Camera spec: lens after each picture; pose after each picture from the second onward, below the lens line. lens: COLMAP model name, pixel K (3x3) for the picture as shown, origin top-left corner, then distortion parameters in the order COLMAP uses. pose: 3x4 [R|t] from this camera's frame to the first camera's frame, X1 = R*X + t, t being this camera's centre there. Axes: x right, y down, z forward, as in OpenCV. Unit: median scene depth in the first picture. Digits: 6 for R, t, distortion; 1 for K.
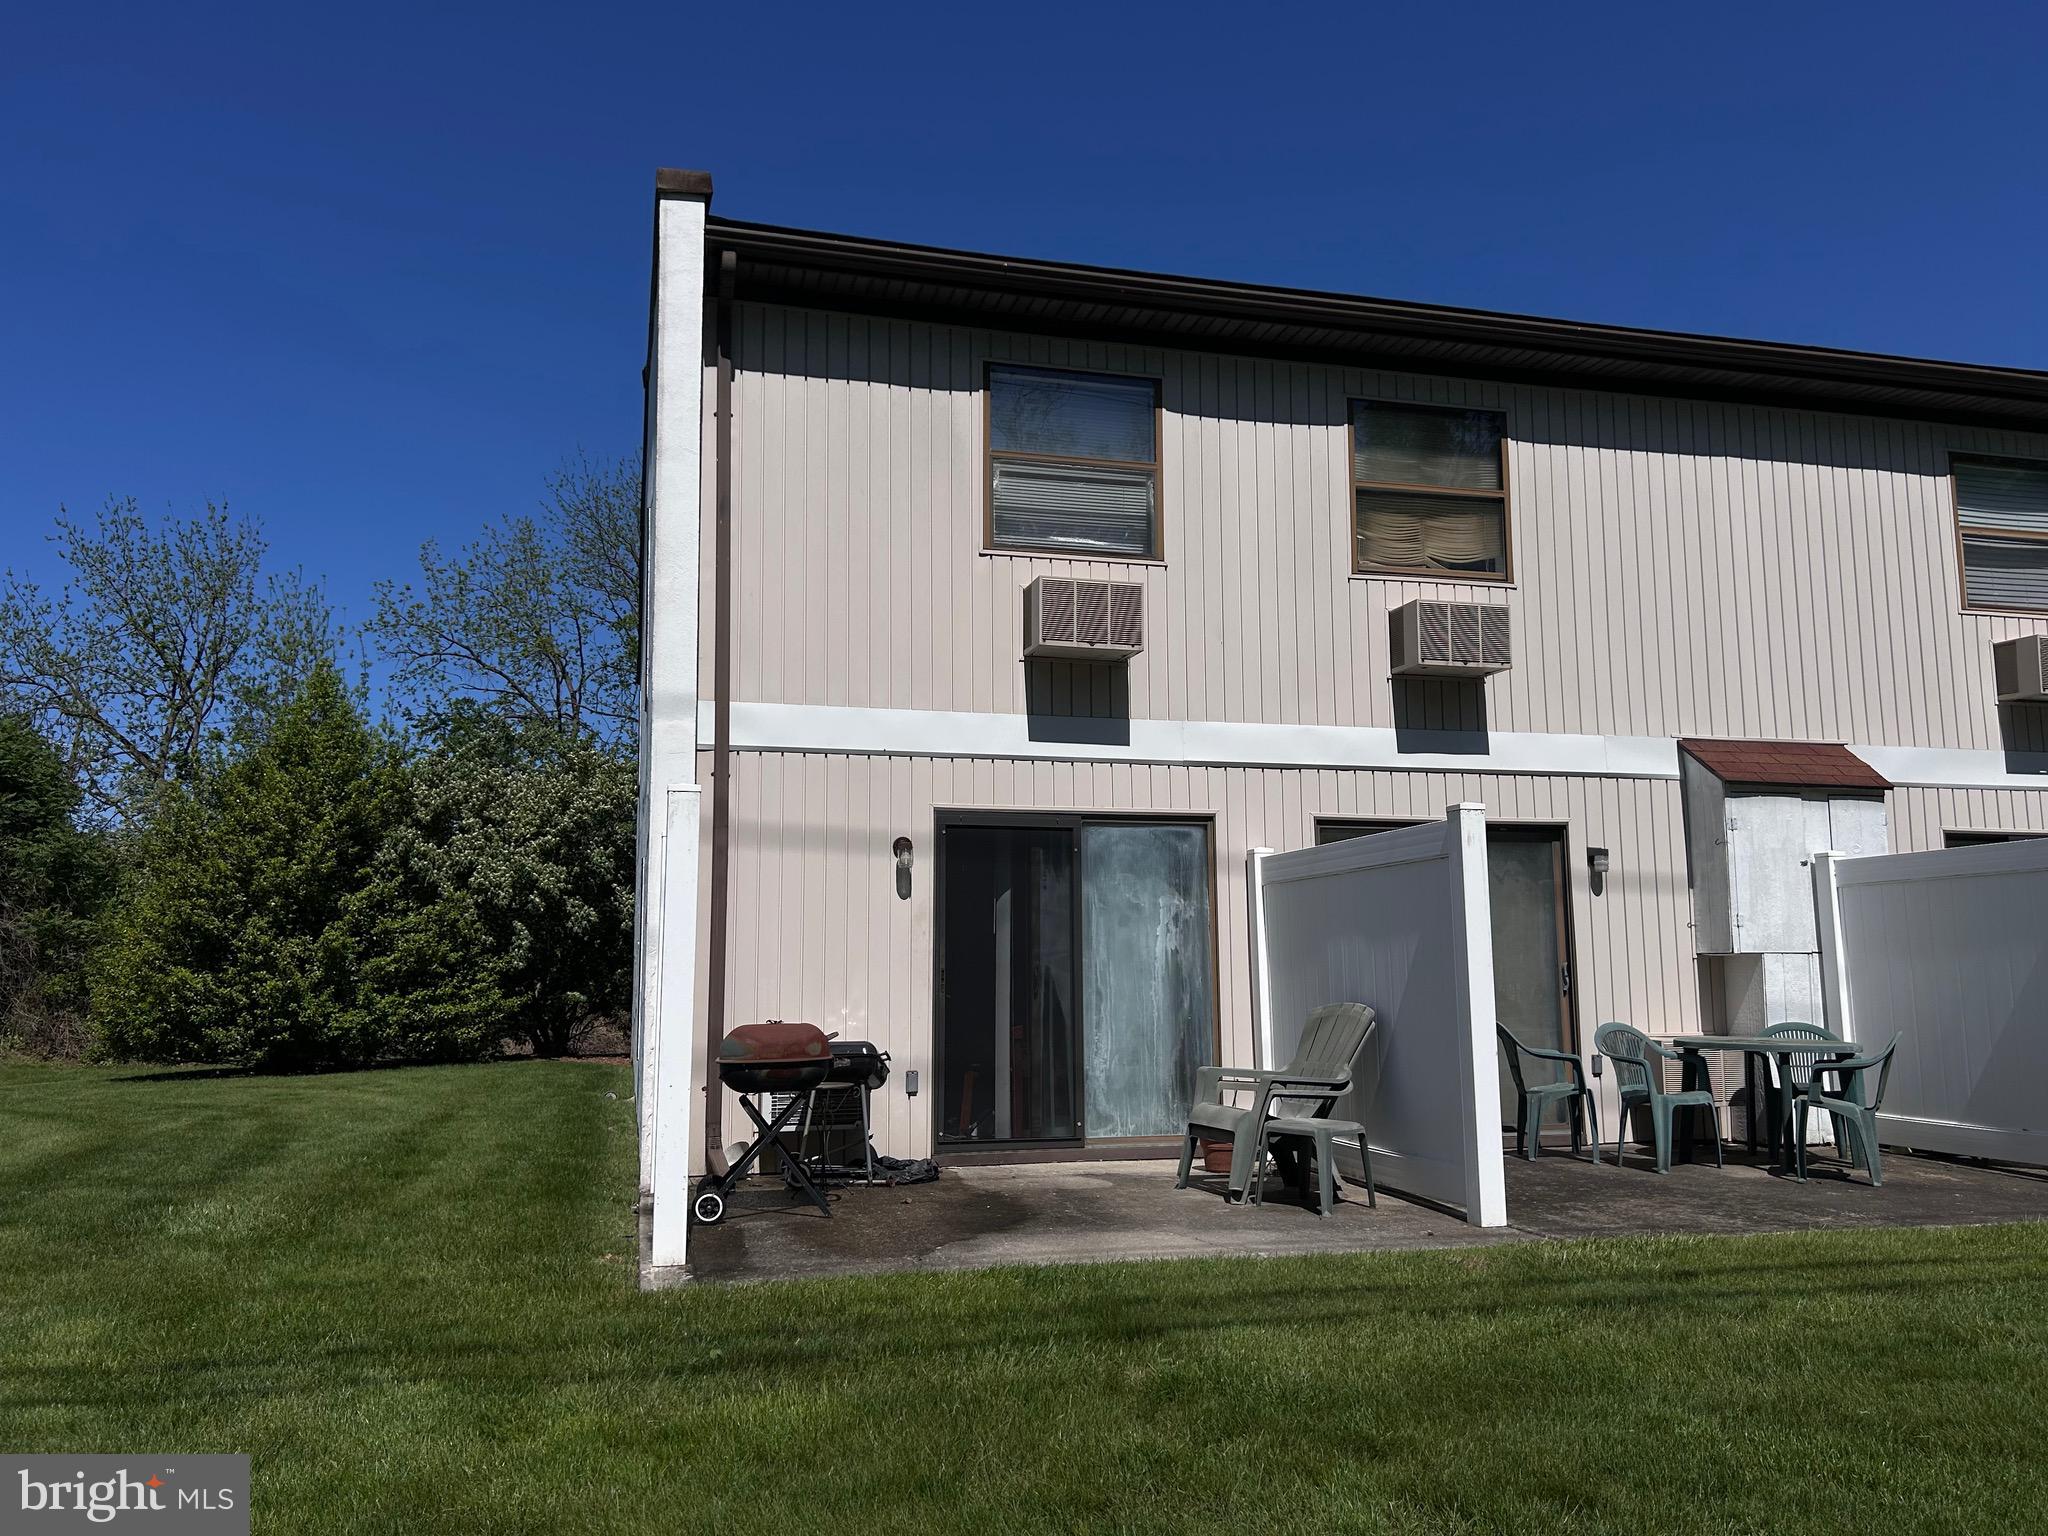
lens RADIAL K [[1496.7, 0, 1023.6], [0, 1496.7, 788.9], [0, 0, 1]] dist [0.063771, -0.074531]
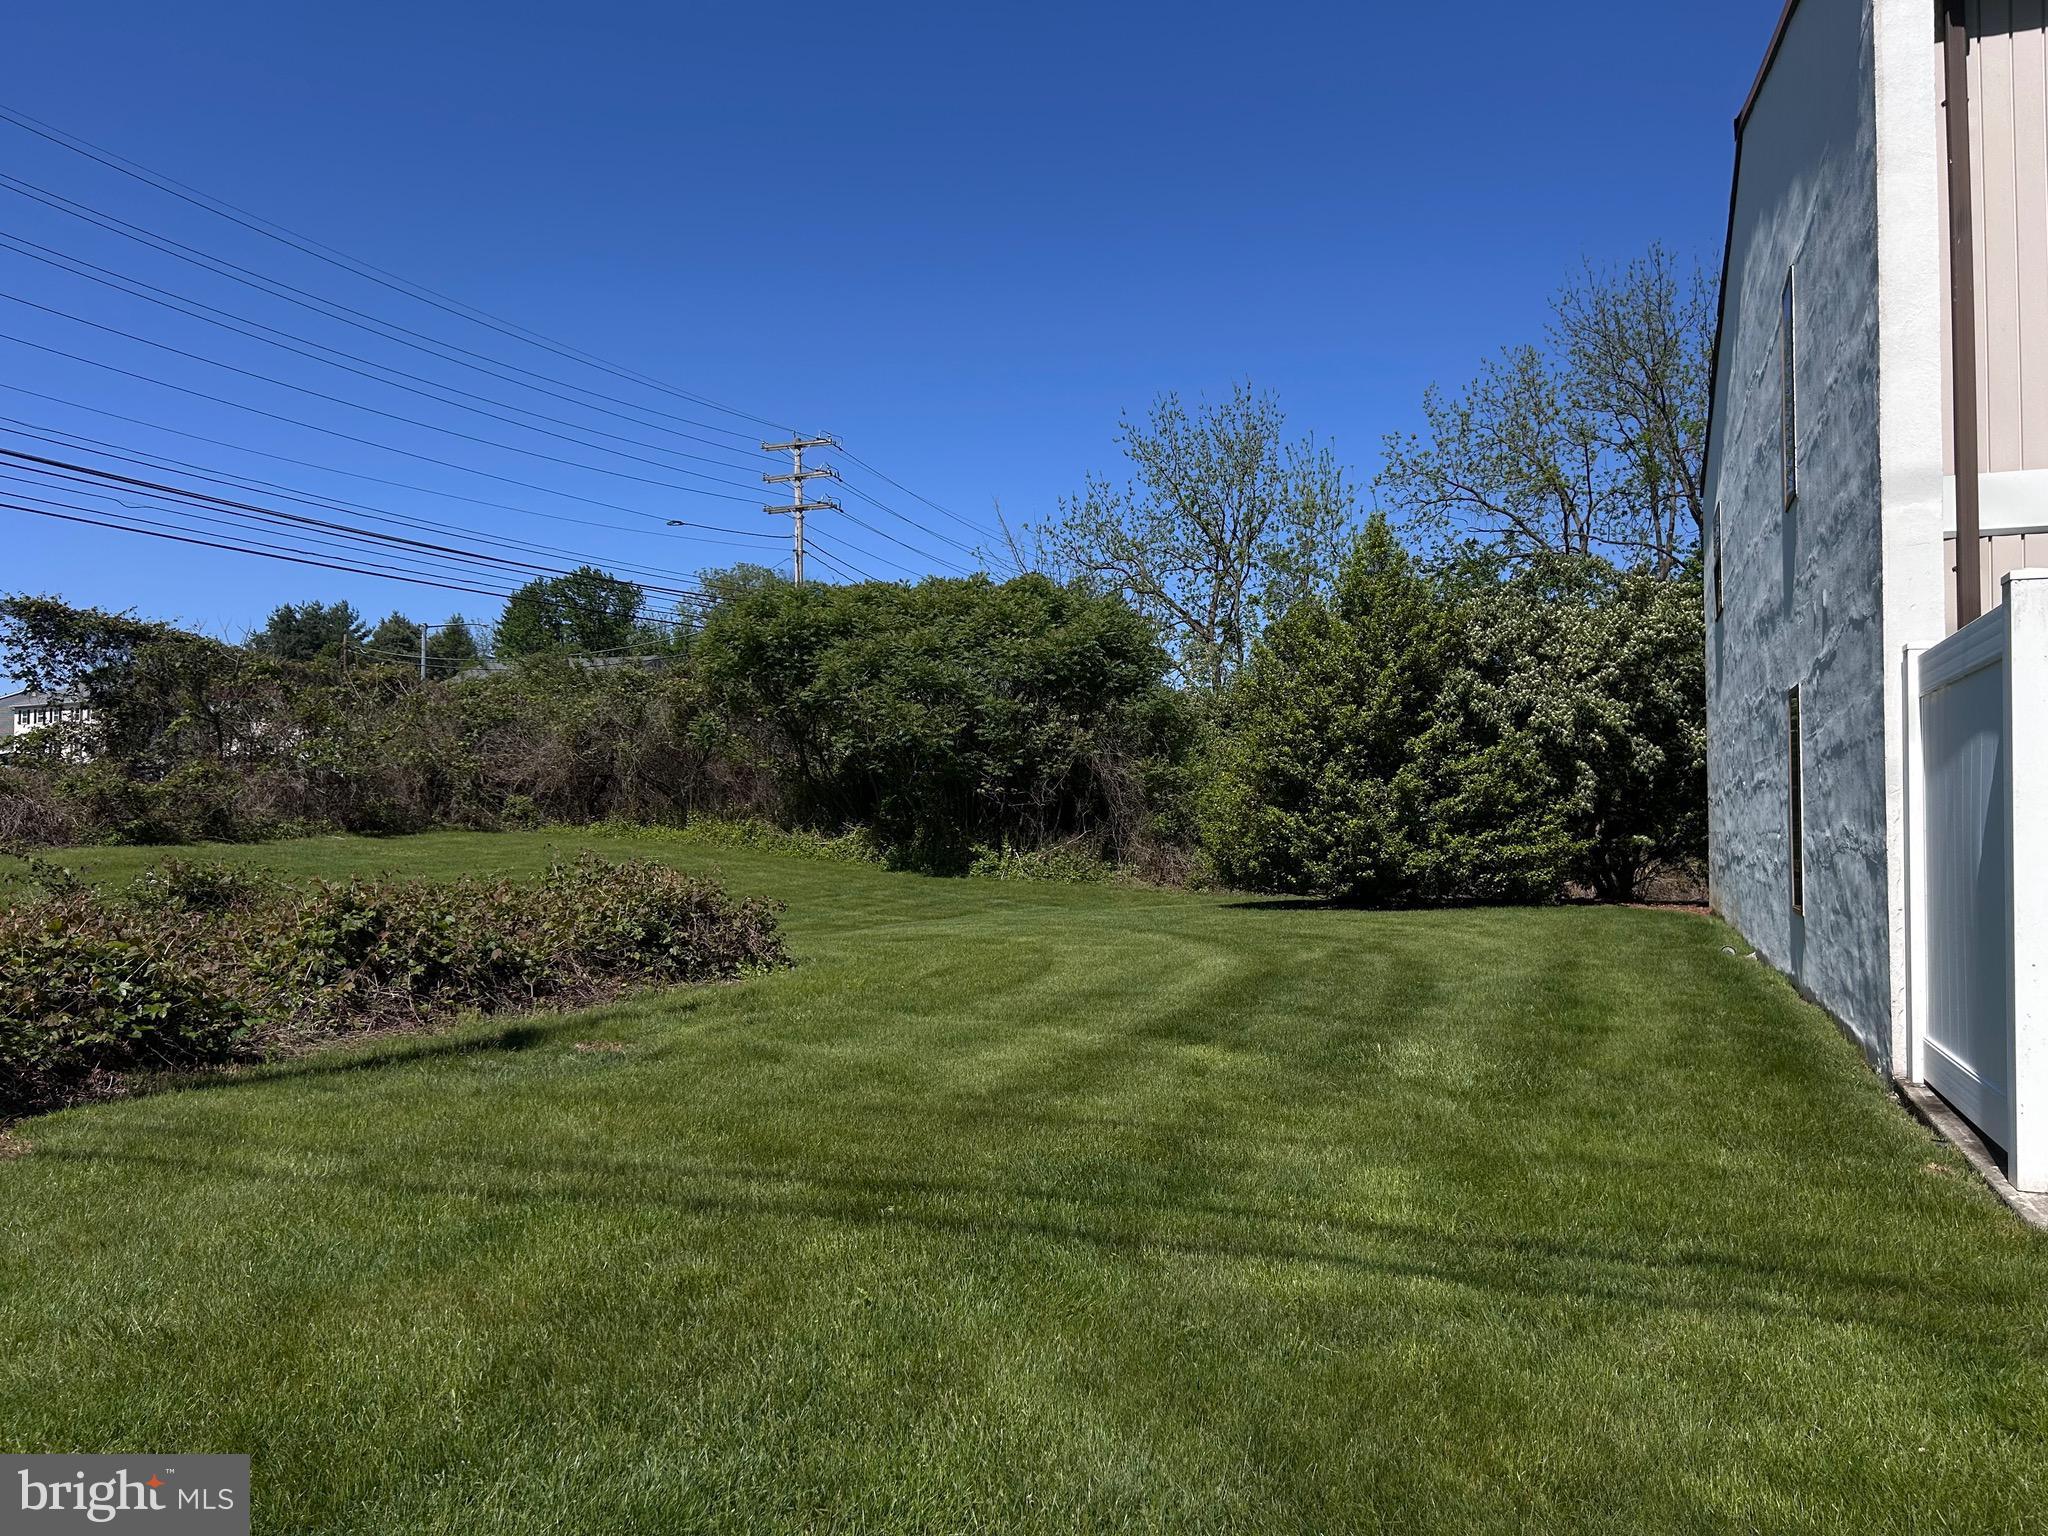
lens RADIAL K [[1496.7, 0, 1023.6], [0, 1496.7, 788.9], [0, 0, 1]] dist [0.063771, -0.074531]
pose [[0.807328, -0.006879, -0.590063, -0.113402], [0.067943, 0.994366, 0.081367, 0.007095], [0.586179, -0.105780, 0.803246, 0.045810]]
